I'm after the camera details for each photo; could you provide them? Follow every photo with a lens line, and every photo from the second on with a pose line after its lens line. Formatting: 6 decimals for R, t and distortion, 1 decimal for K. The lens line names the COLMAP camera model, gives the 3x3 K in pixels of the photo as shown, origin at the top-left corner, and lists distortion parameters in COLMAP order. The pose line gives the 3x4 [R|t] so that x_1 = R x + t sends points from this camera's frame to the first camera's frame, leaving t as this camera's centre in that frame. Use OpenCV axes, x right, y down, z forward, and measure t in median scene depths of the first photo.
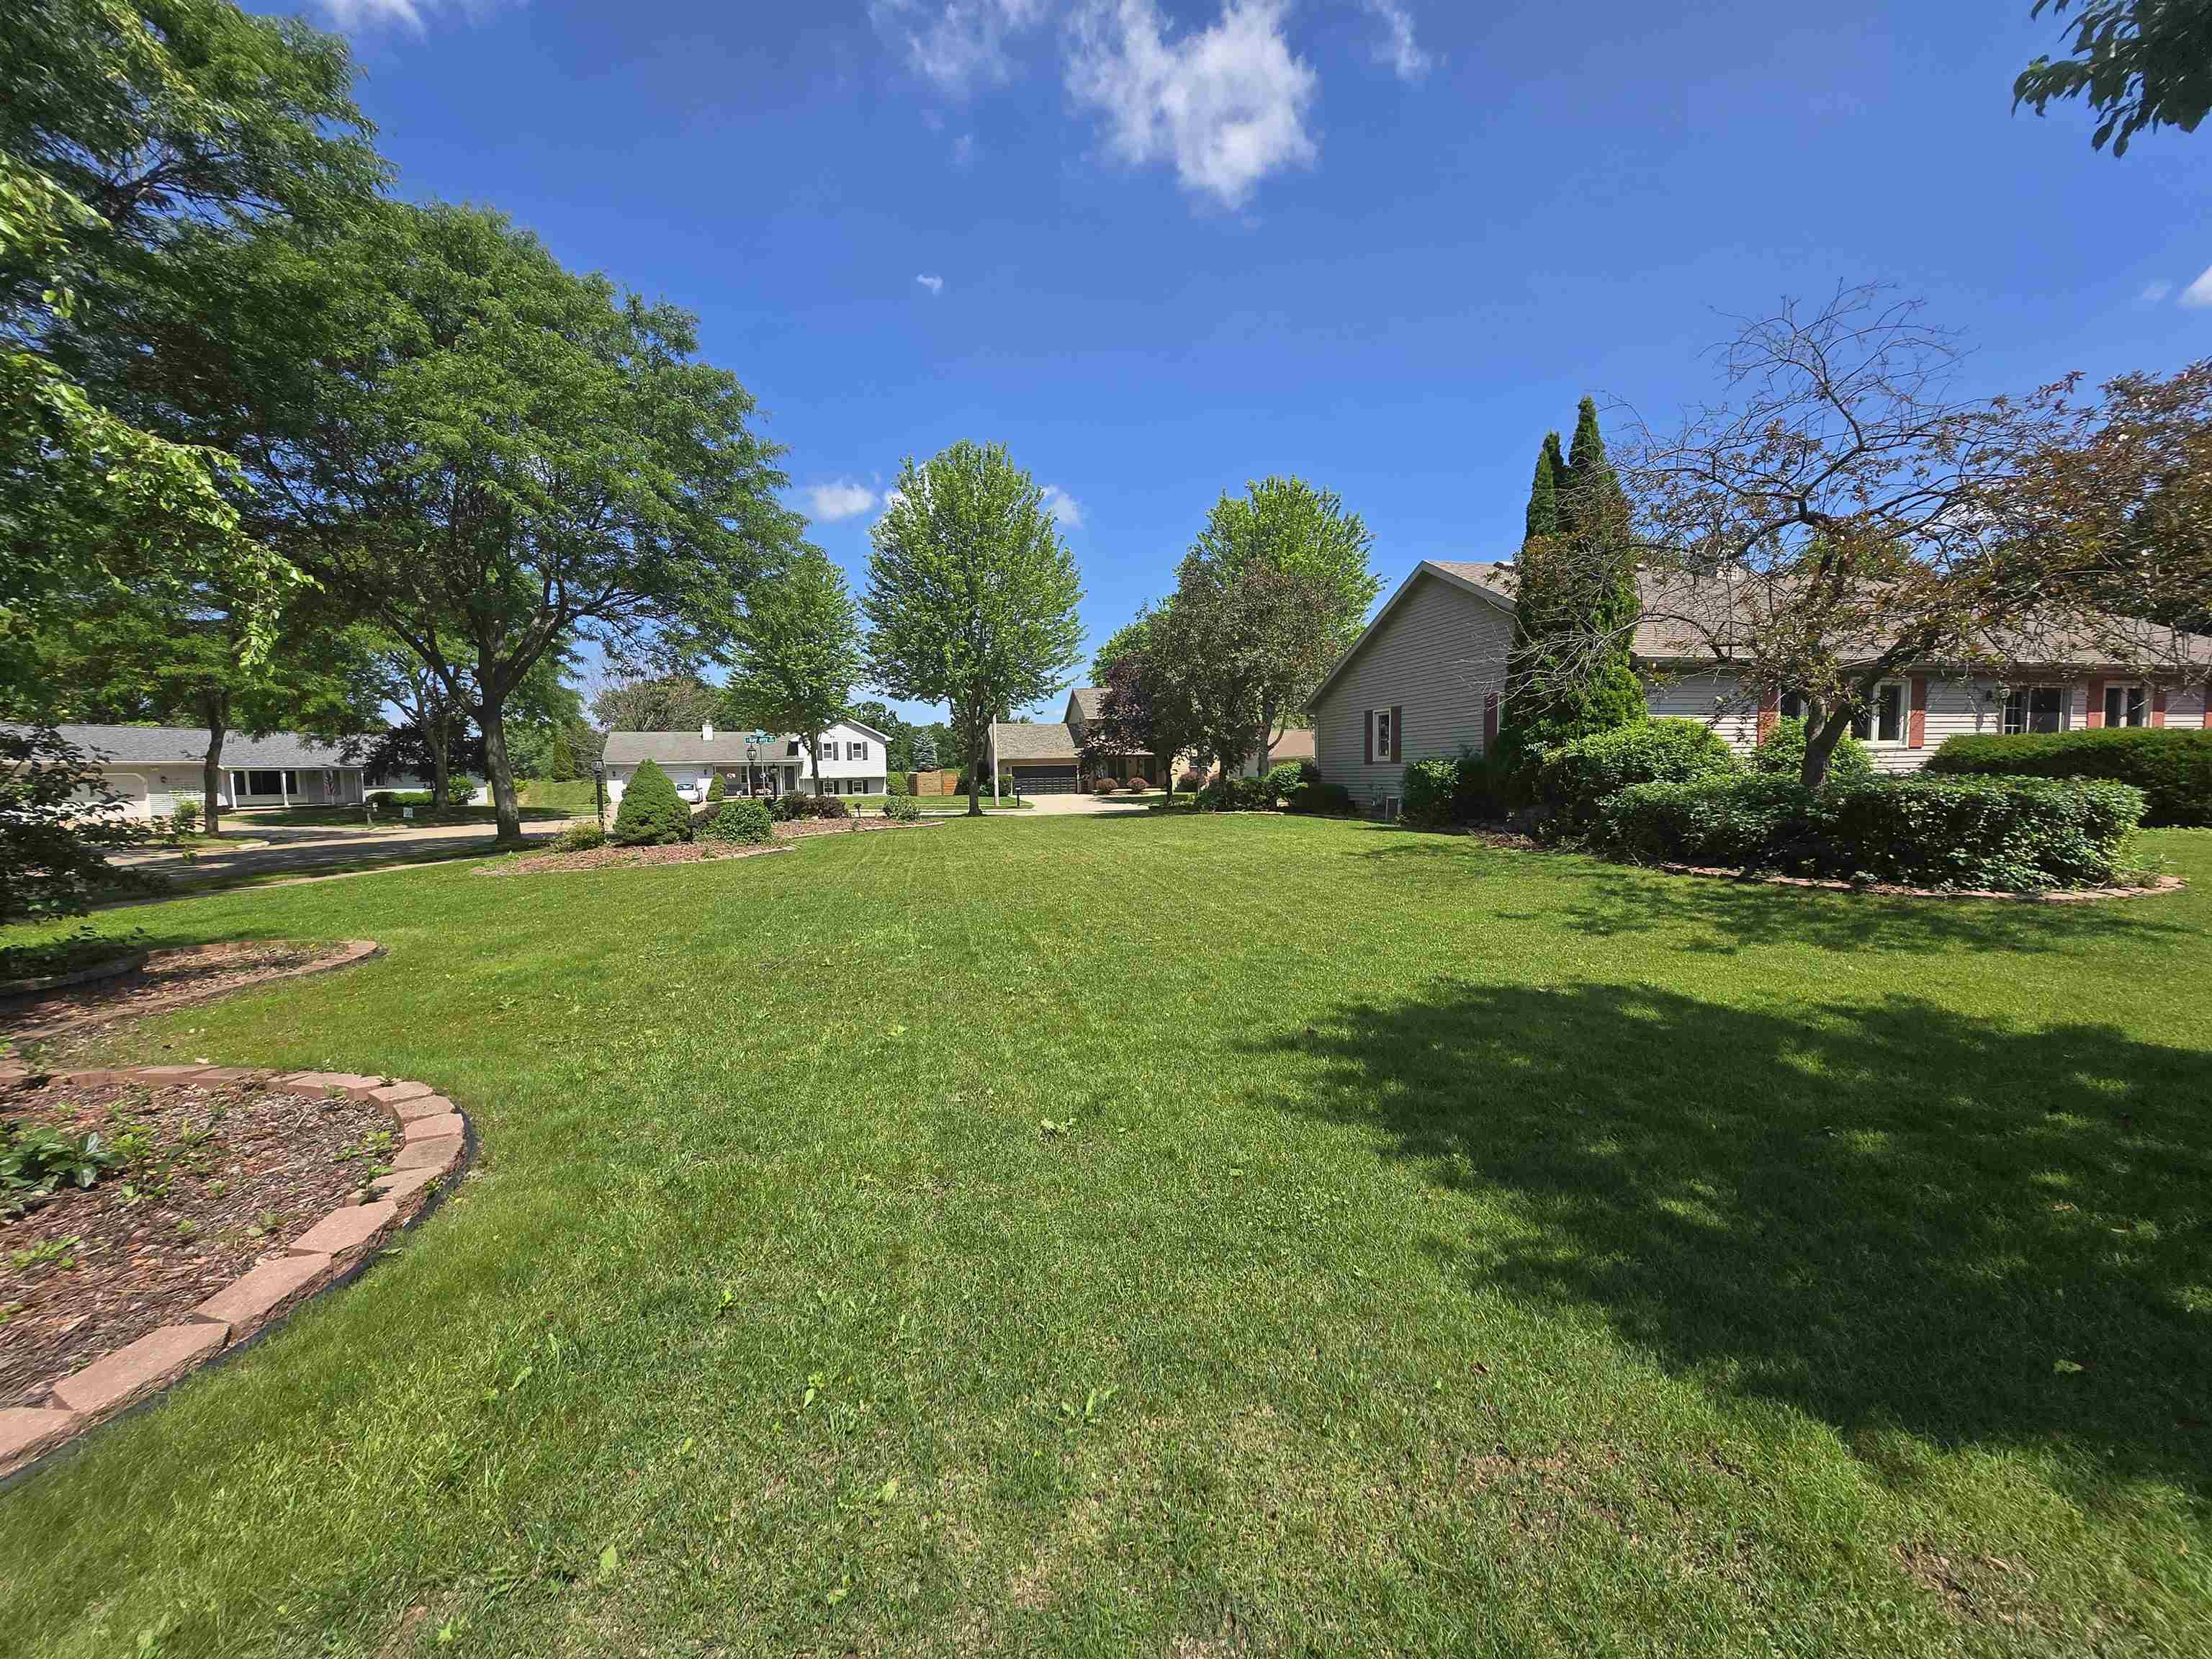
lens RADIAL K [[875.2, 0, 1106.0], [0, 875.2, 829.5], [0, 0, 1]] dist [-0.001149, -0.000301]
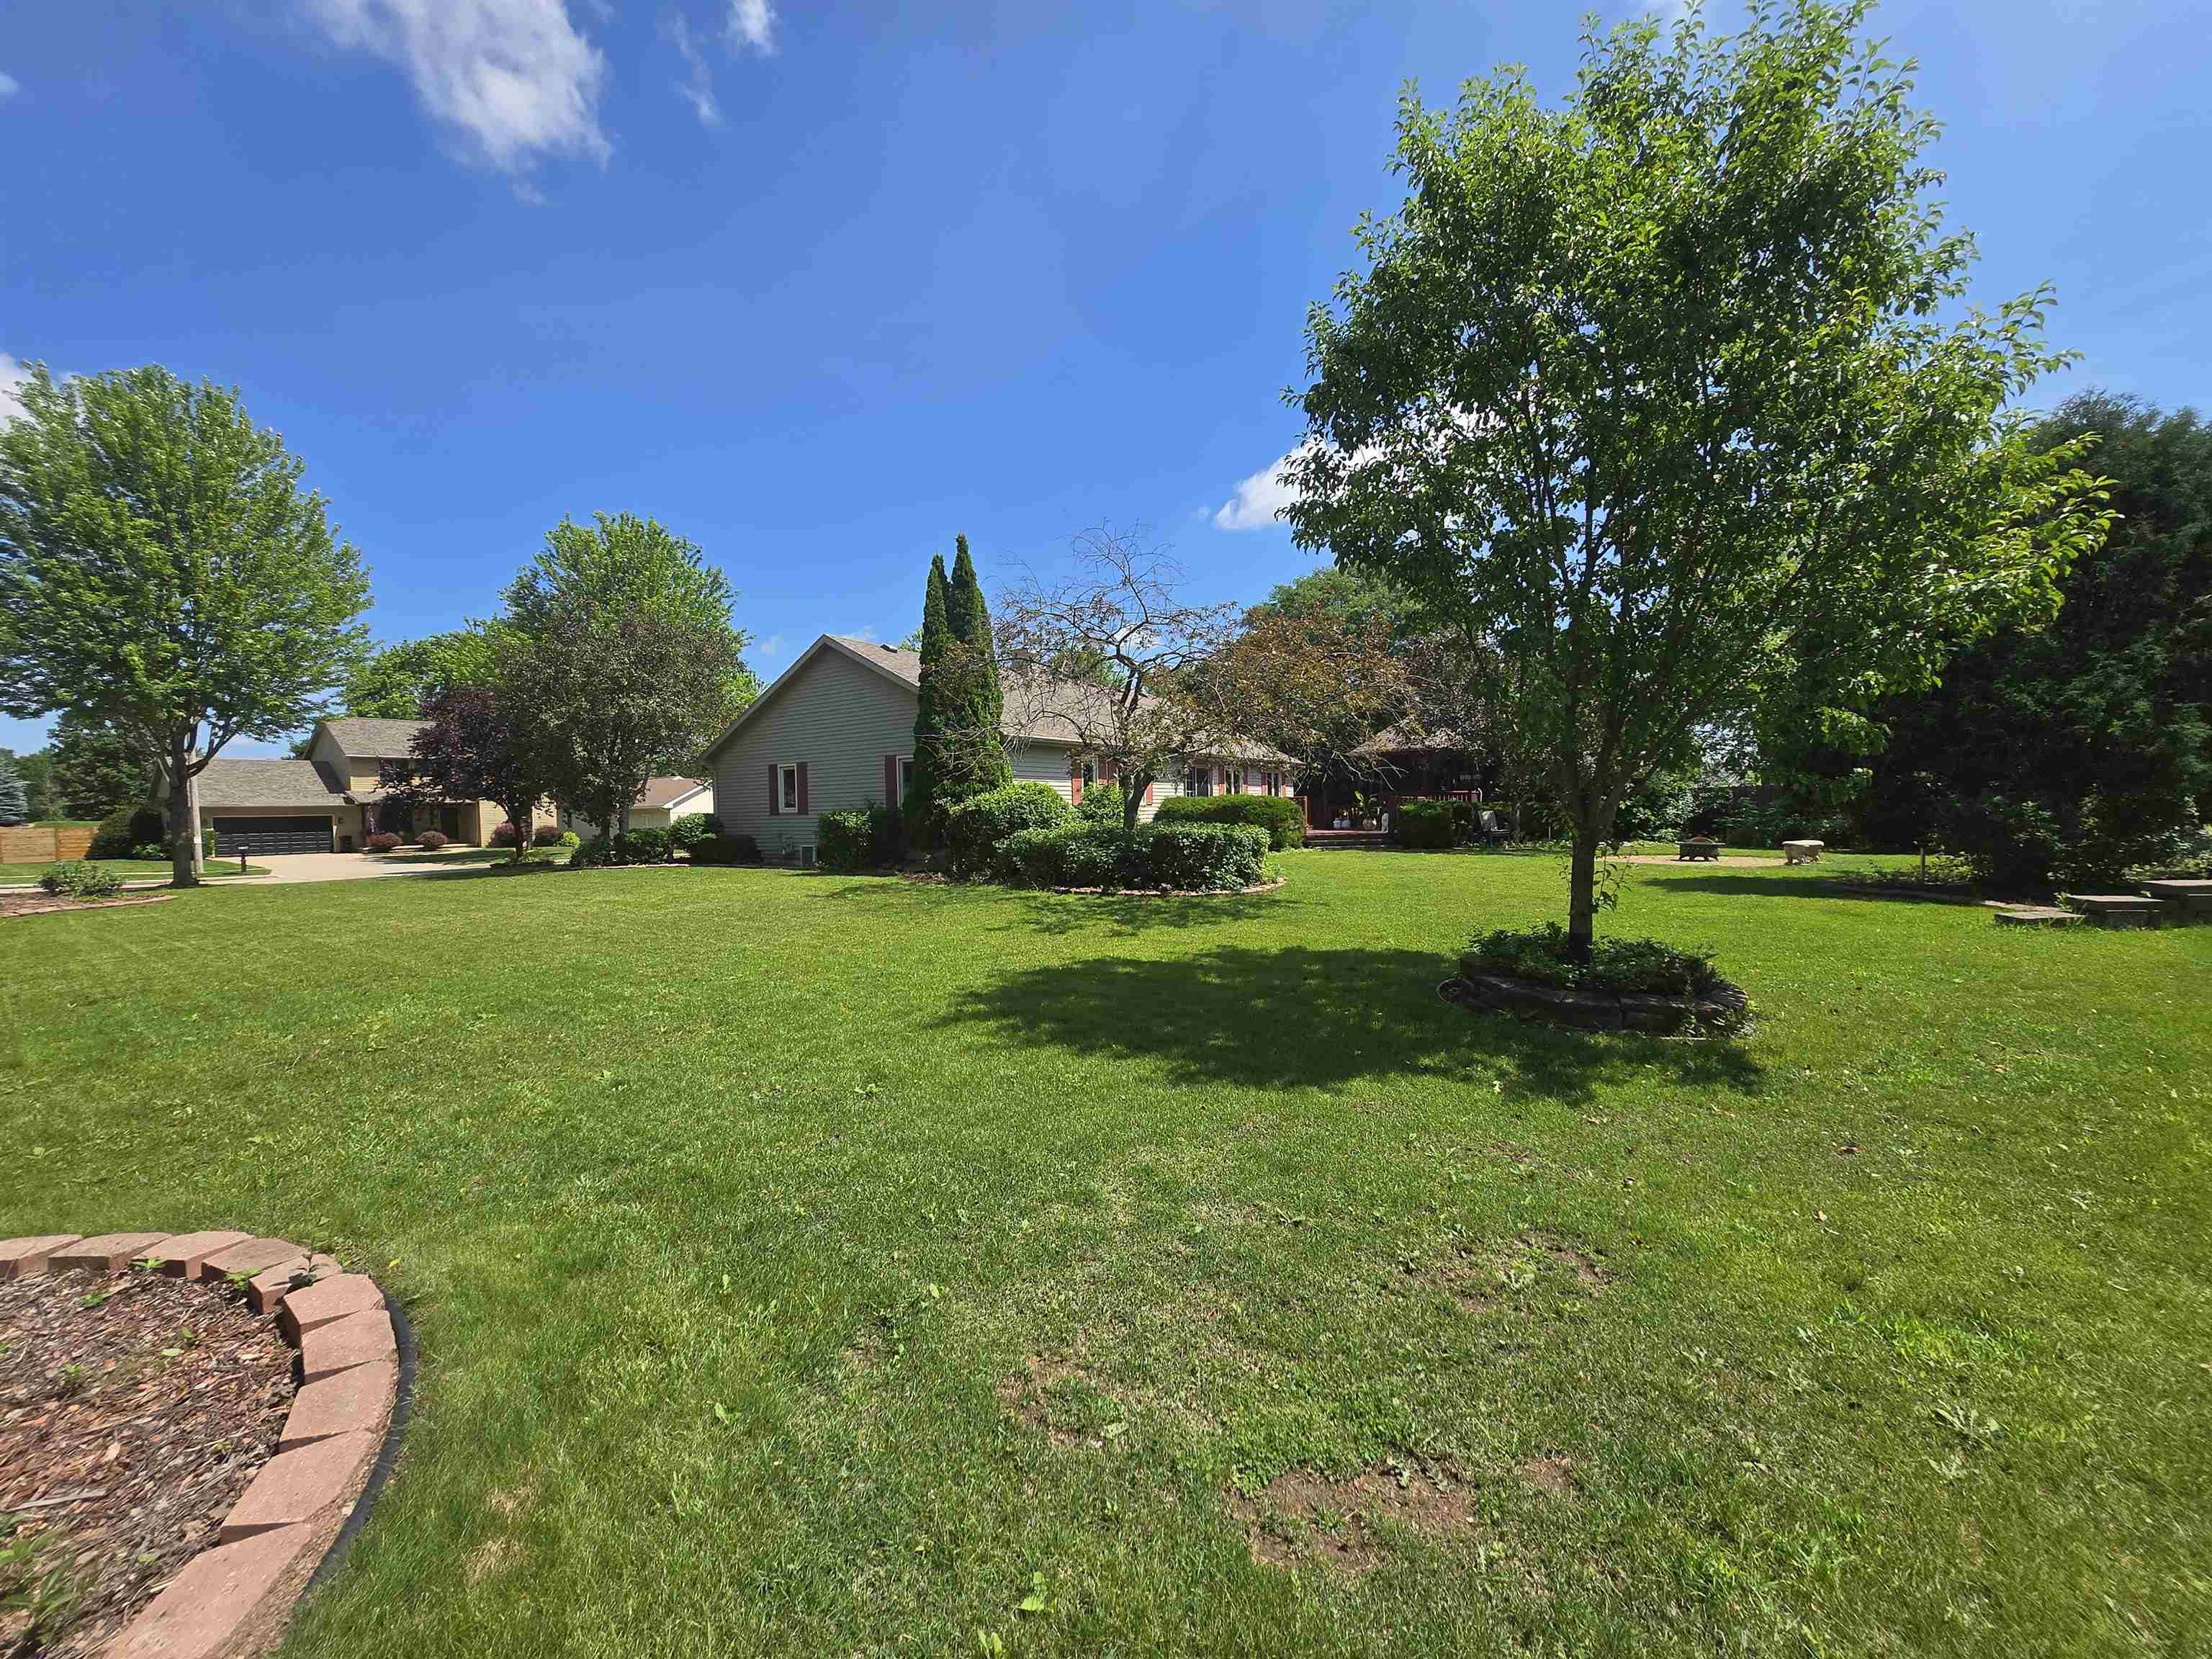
lens RADIAL K [[890.5, 0, 1107.1], [0, 890.5, 802.6], [0, 0, 1]] dist [0.001519, -0.000044]
pose [[0.727512, 0.010597, 0.686014, -0.203981], [0.049222, 0.996498, -0.067593, 0.003566], [-0.684327, 0.082942, 0.724442, -0.074993]]
